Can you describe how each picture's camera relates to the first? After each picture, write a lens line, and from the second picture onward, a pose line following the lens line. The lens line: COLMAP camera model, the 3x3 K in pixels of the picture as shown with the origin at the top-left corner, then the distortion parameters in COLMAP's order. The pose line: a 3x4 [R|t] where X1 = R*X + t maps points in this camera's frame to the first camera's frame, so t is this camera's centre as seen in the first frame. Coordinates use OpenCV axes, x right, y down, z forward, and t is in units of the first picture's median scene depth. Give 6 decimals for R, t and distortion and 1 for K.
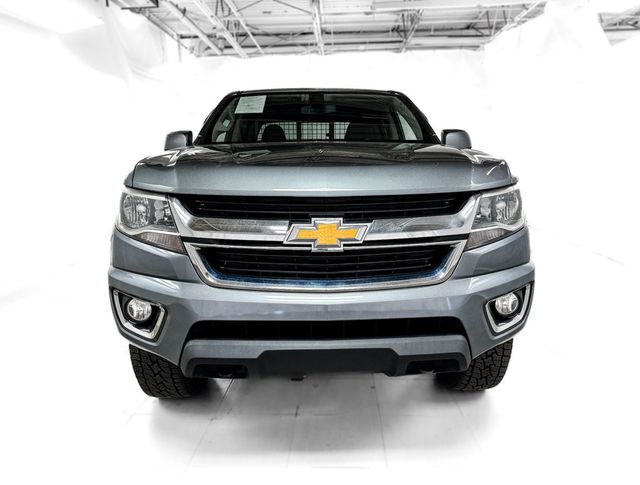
lens RADIAL K [[454.0, 0, 320.0], [0, 454.0, 242.5], [0, 0, 1]] dist [0.002325, -0.000901]
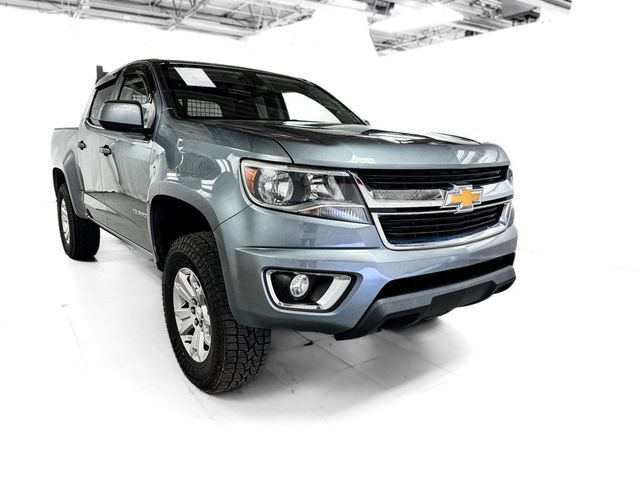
lens RADIAL K [[448.7, 0, 320.0], [0, 448.7, 240.0], [0, 0, 1]] dist [0.004836, -0.002633]
pose [[0.816115, -0.099058, 0.569337, -0.519326], [0.080785, 0.995081, 0.057331, -0.003459], [-0.572215, -0.000795, 0.820103, 0.094713]]
